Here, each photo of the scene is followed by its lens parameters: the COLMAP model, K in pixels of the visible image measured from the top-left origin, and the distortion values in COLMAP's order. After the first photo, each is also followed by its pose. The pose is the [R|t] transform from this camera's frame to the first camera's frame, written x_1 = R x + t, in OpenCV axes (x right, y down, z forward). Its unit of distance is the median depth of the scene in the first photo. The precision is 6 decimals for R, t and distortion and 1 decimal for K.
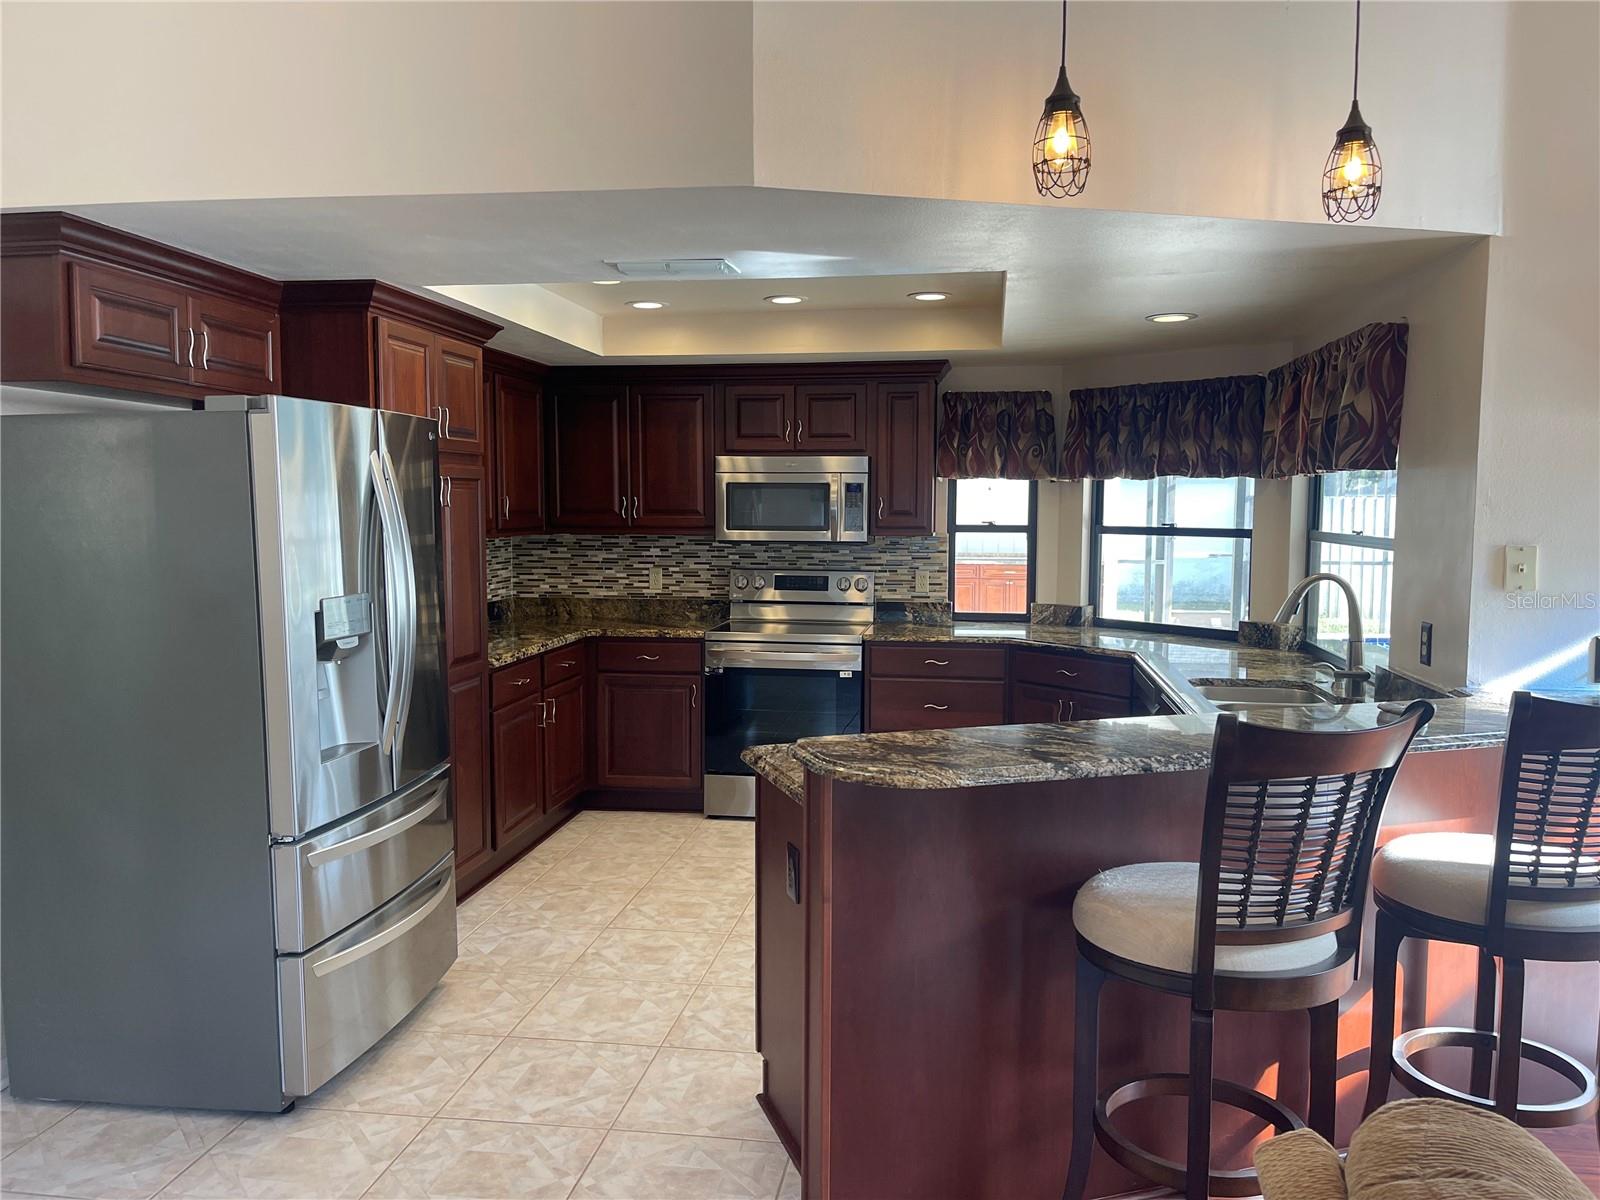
lens RADIAL K [[1215.3, 0, 790.8], [0, 1215.3, 602.7], [0, 0, 1]] dist [0.053470, -0.068000]
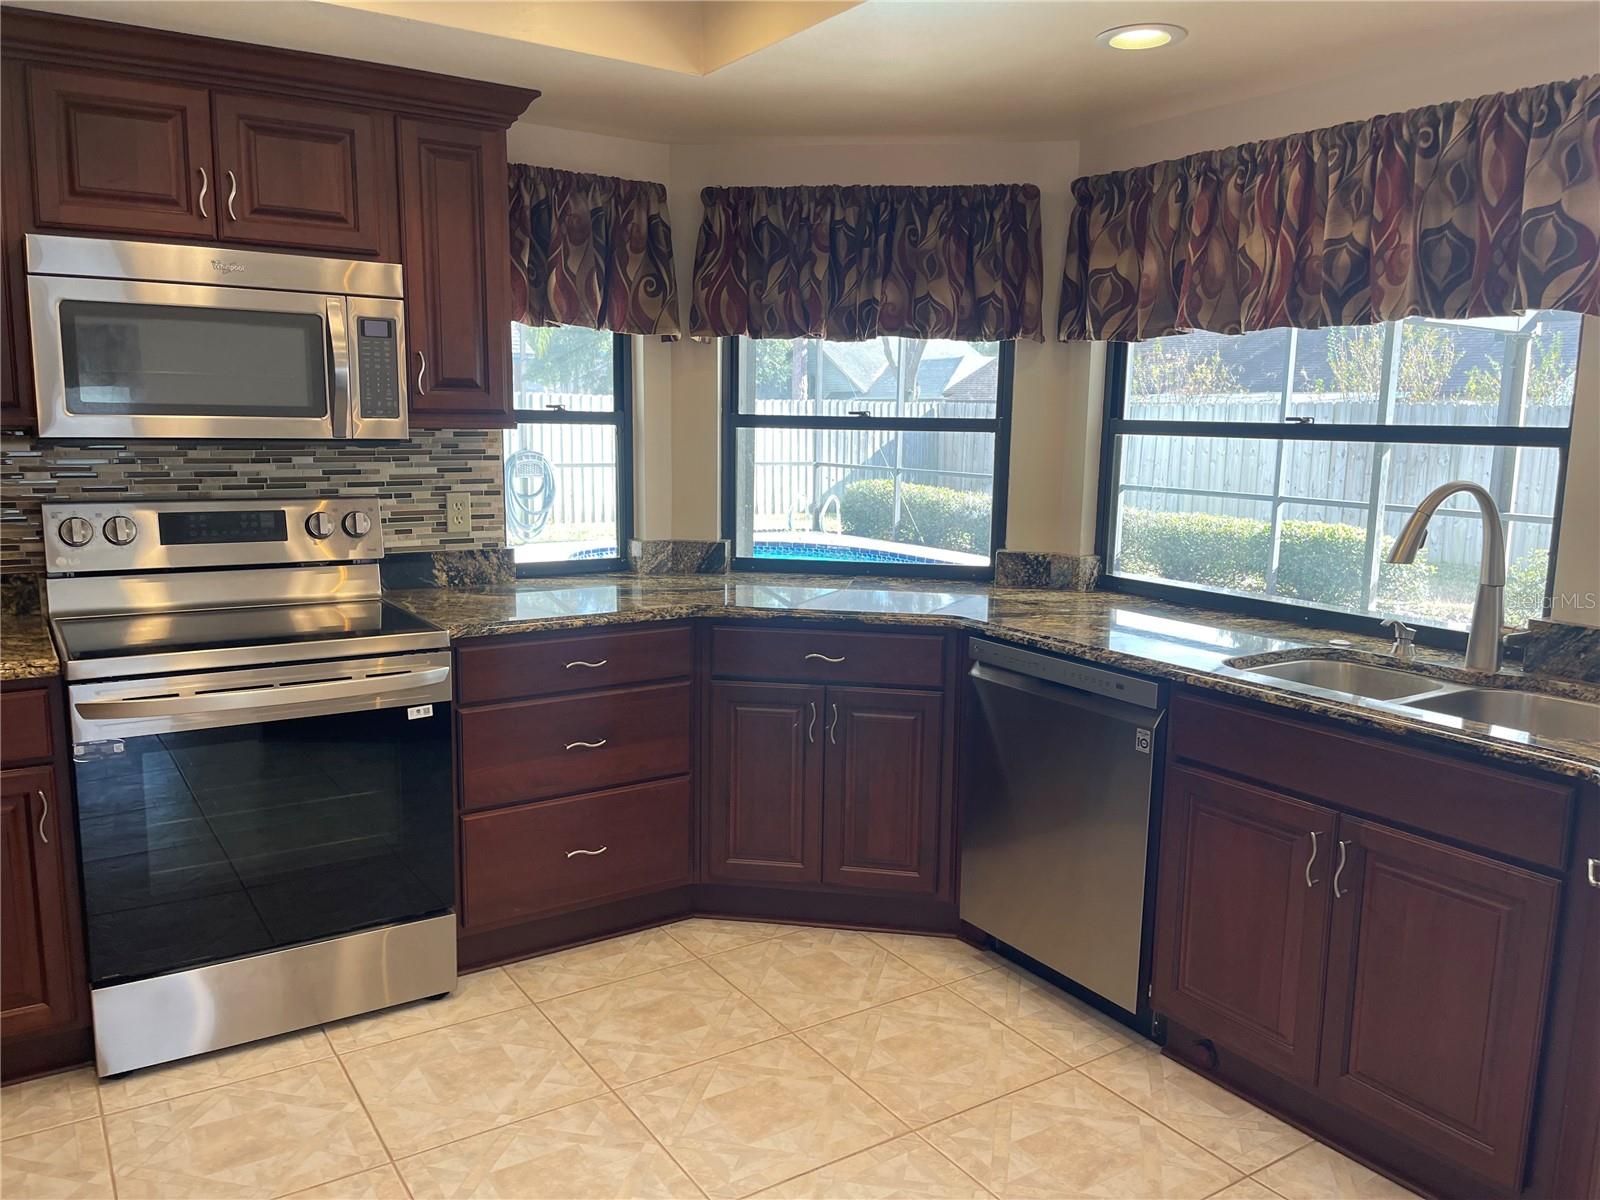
lens RADIAL K [[1215.3, 0, 818.0], [0, 1215.3, 599.3], [0, 0, 1]] dist [0.053470, -0.068000]
pose [[0.731638, -0.093179, 0.675295, -0.157904], [0.041410, 0.994860, 0.092408, -0.023921], [-0.680434, -0.039646, 0.731736, 0.506989]]
